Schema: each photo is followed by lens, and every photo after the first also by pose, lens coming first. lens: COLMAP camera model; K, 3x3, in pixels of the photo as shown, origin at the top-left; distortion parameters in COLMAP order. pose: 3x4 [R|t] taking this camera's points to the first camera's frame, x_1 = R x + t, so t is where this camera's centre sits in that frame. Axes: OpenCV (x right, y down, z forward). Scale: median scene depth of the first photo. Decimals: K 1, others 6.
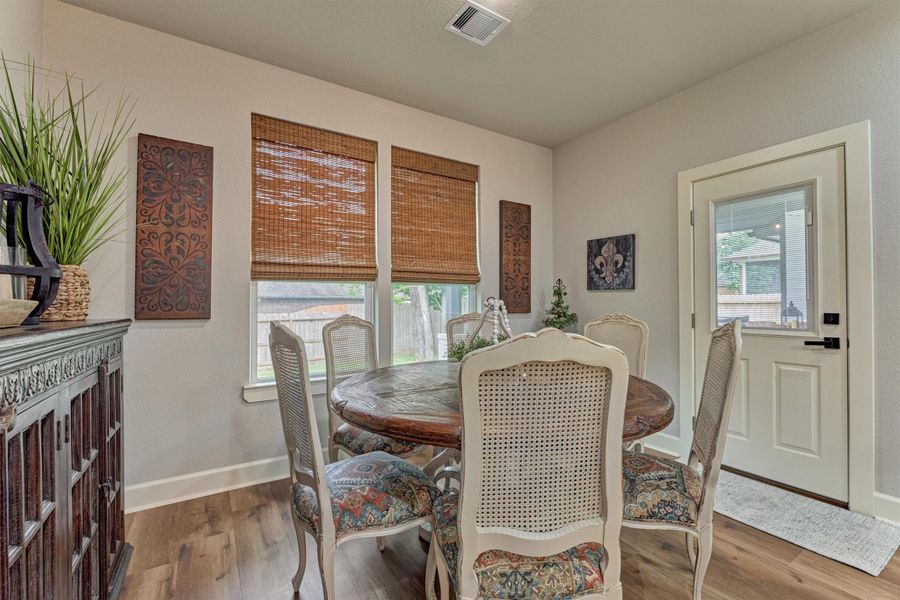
lens RADIAL K [[388.6, 0, 448.7], [0, 388.6, 300.4], [0, 0, 1]] dist [-0.001894, -0.001175]
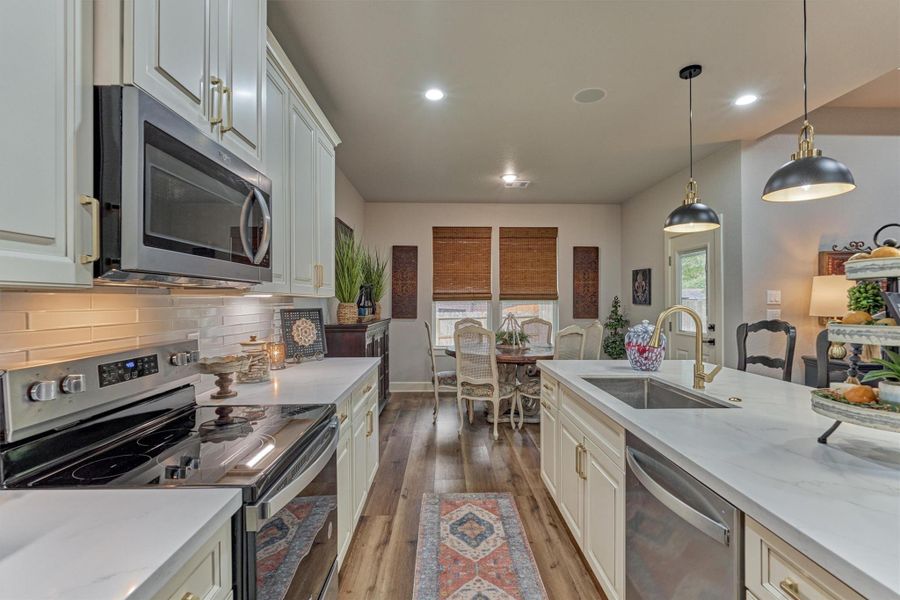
lens RADIAL K [[388.6, 0, 446.6], [0, 388.6, 302.3], [0, 0, 1]] dist [-0.001894, -0.001175]
pose [[0.856692, 0.003817, -0.515815, 0.610373], [0.001607, 0.999948, 0.010068, -0.058331], [0.515827, -0.009454, 0.856641, -0.750515]]
